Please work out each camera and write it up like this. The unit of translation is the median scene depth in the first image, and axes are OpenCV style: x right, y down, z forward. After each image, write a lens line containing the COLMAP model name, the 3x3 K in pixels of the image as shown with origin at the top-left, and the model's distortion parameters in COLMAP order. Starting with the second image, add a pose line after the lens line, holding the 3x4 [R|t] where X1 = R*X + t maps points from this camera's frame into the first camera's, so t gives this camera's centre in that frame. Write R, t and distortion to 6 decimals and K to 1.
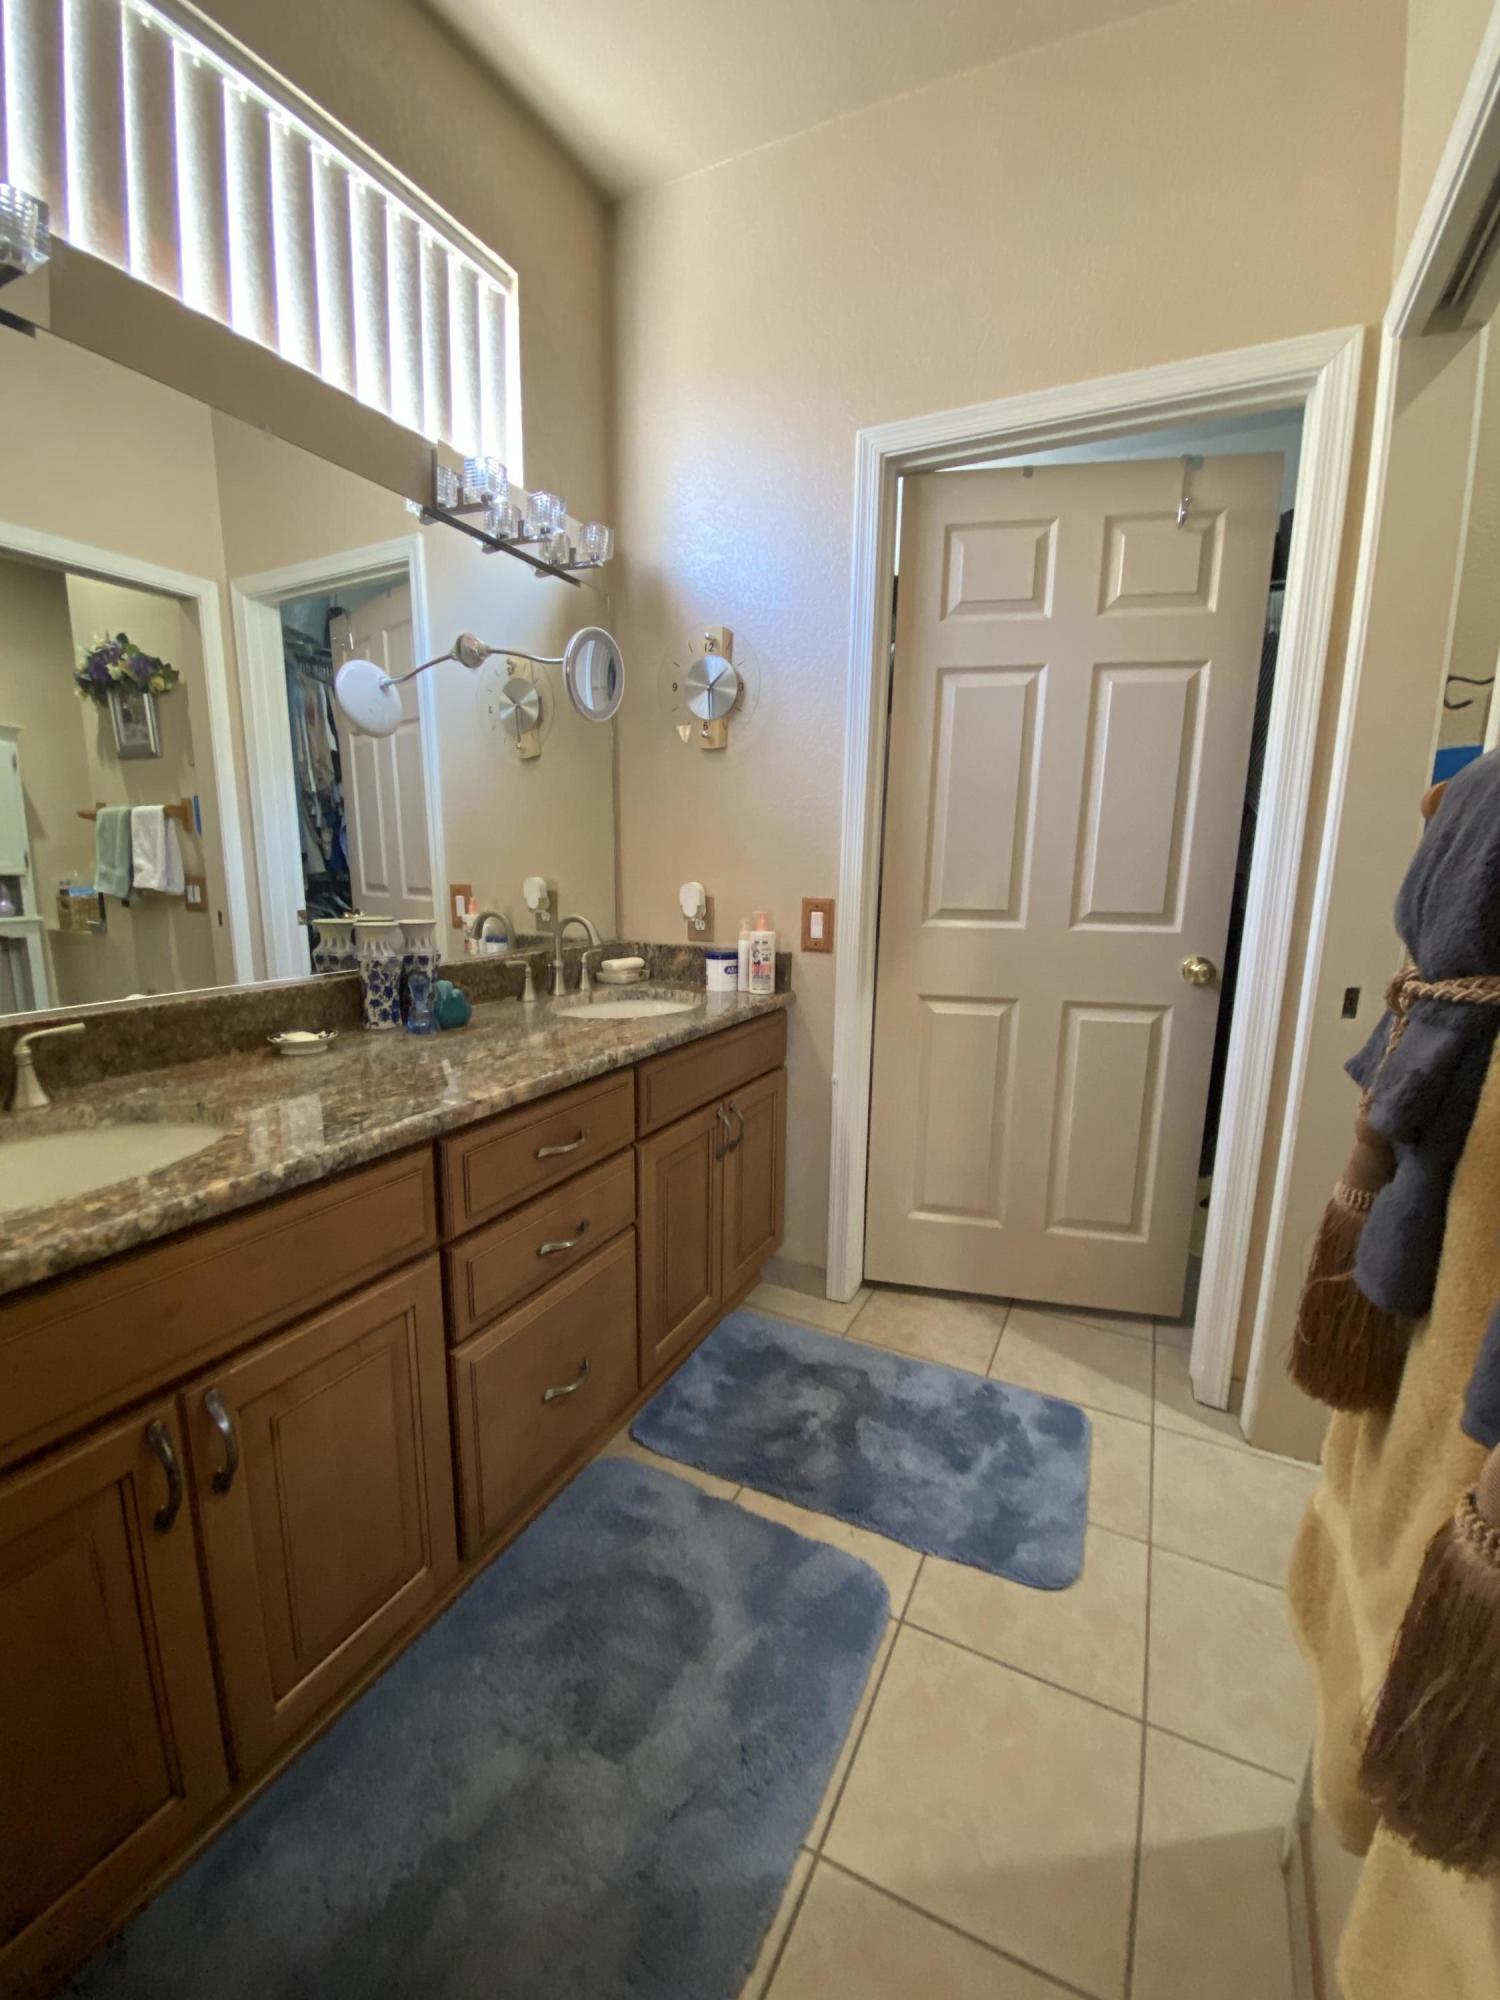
lens RADIAL K [[810.8, 0, 733.7], [0, 810.8, 1012.0], [0, 0, 1]] dist [0.006123, -0.013435]
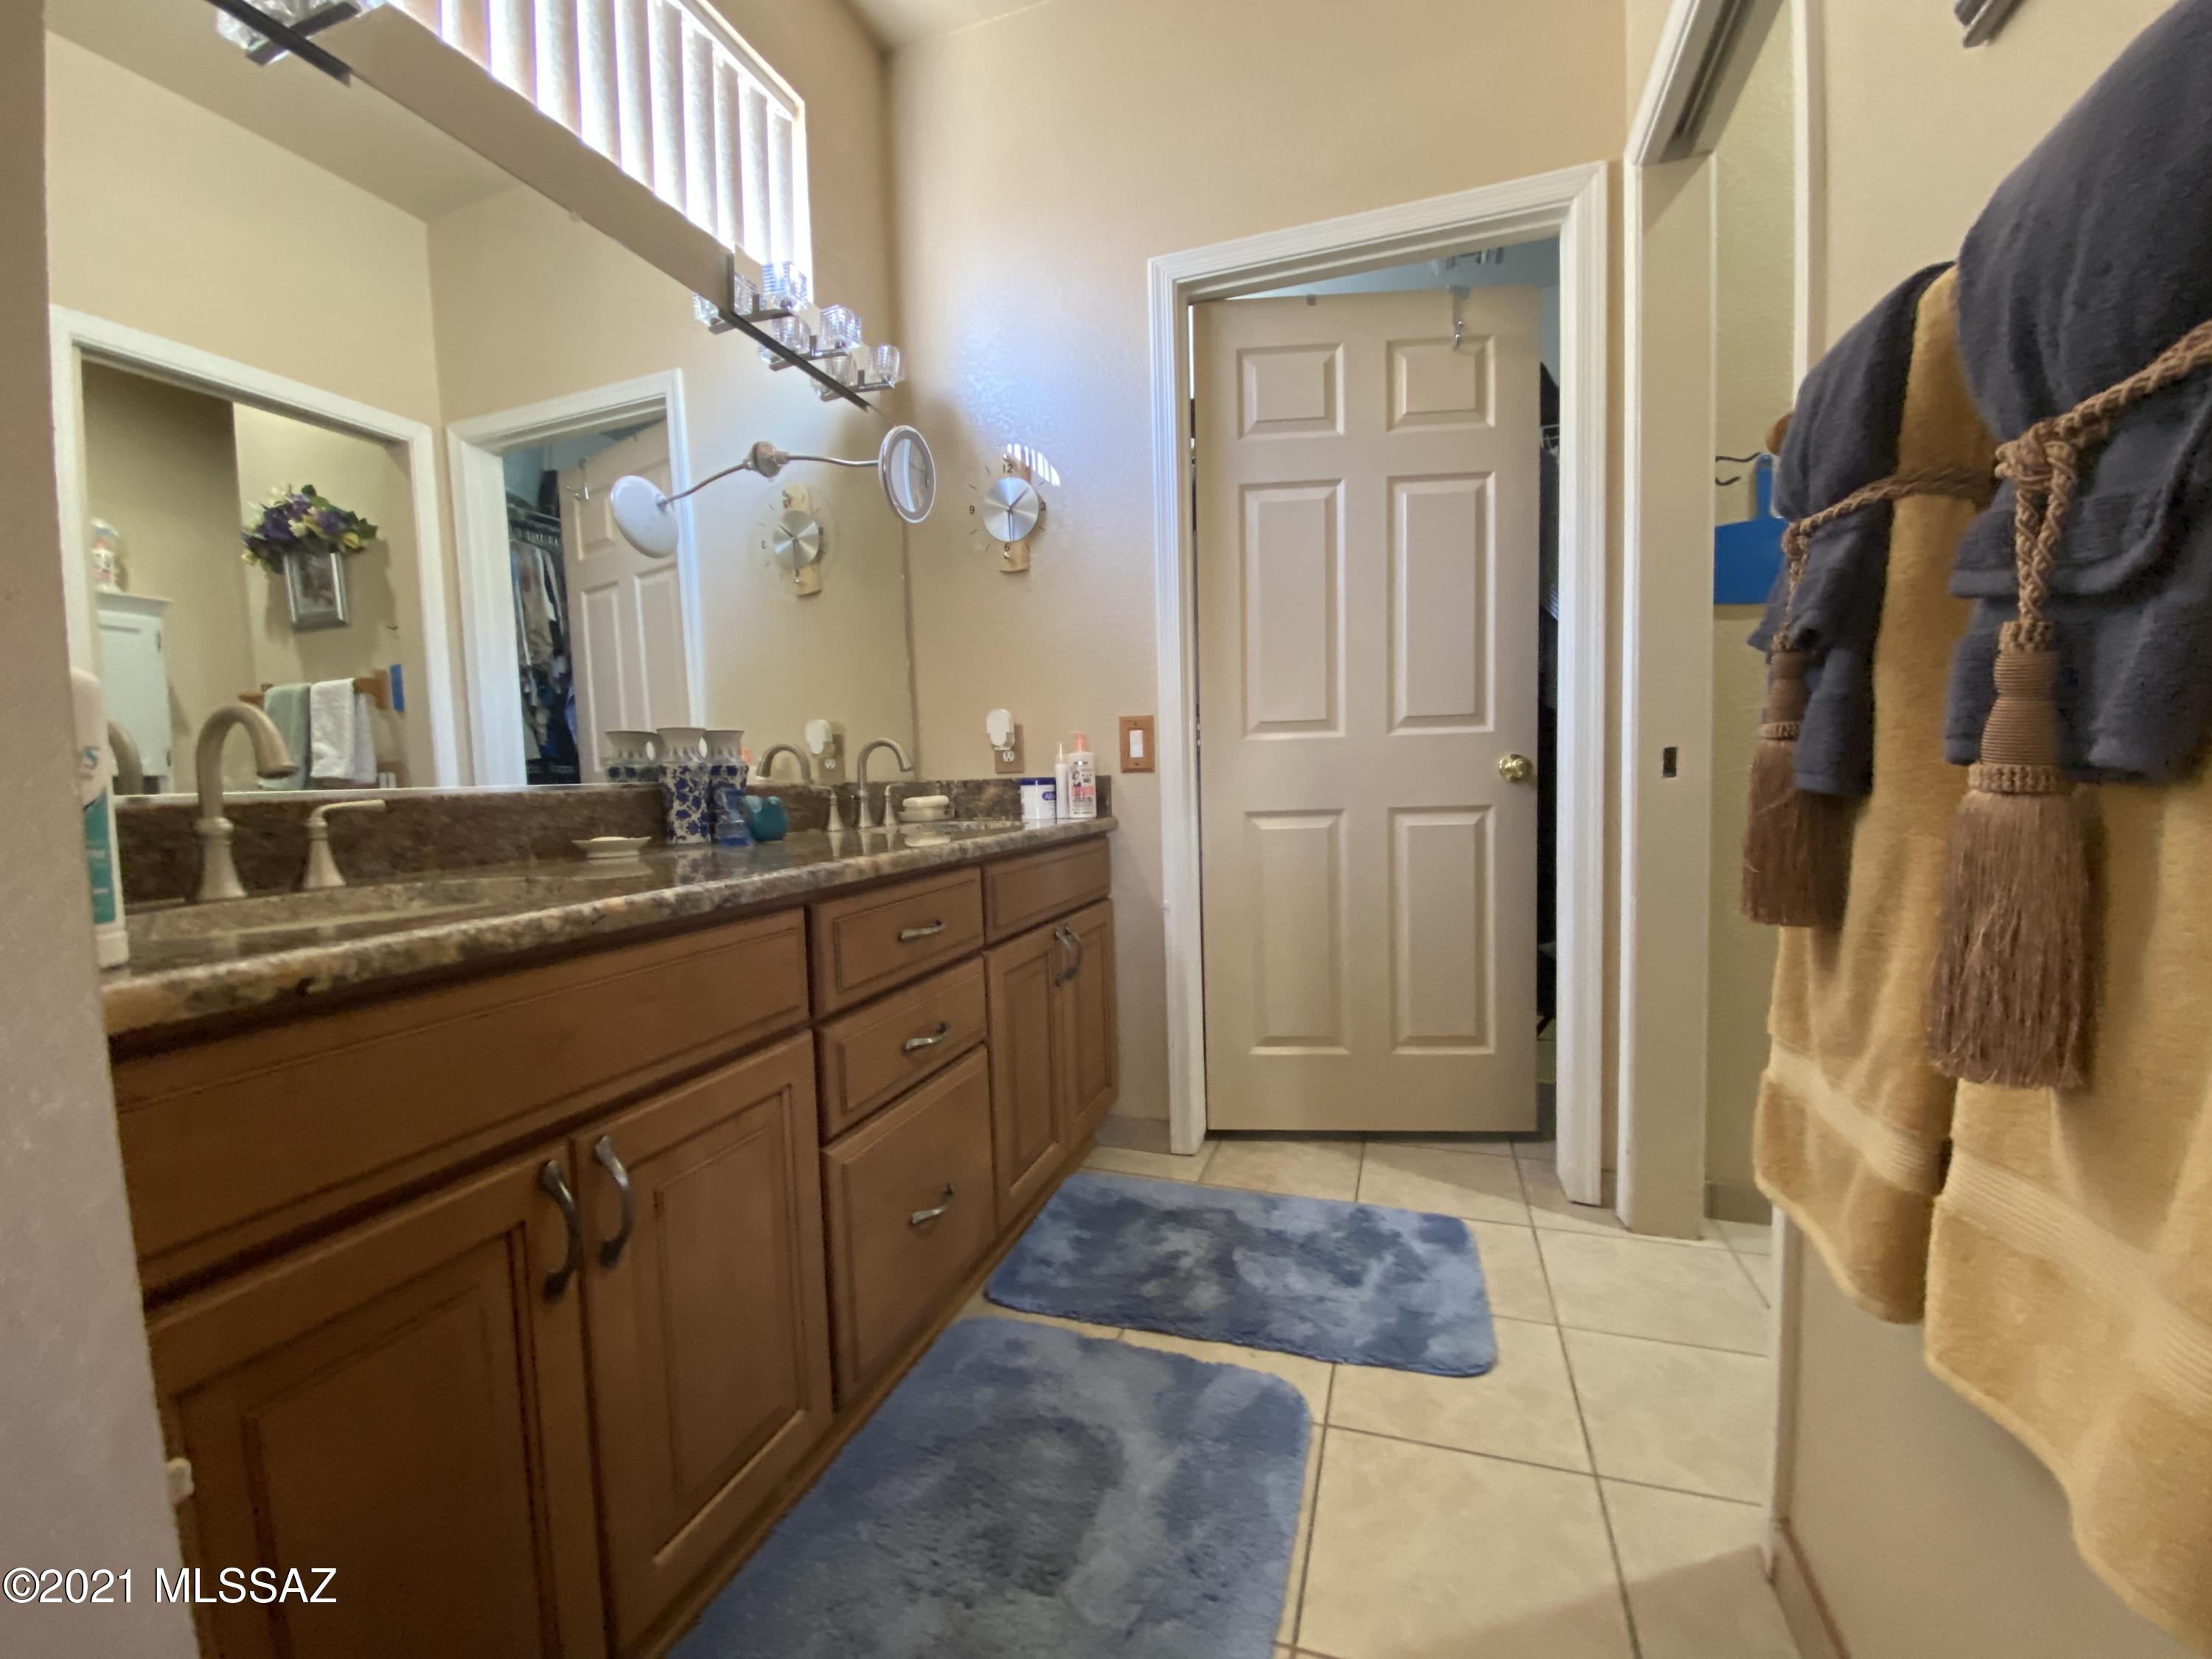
lens RADIAL K [[896.7, 0, 1090.7], [0, 896.7, 840.6], [0, 0, 1]] dist [0.006123, -0.013435]
pose [[0.990259, -0.052559, 0.128935, -0.108511], [0.066670, 0.991946, -0.107691, 0.135733], [-0.122236, 0.115238, 0.985788, -0.029314]]
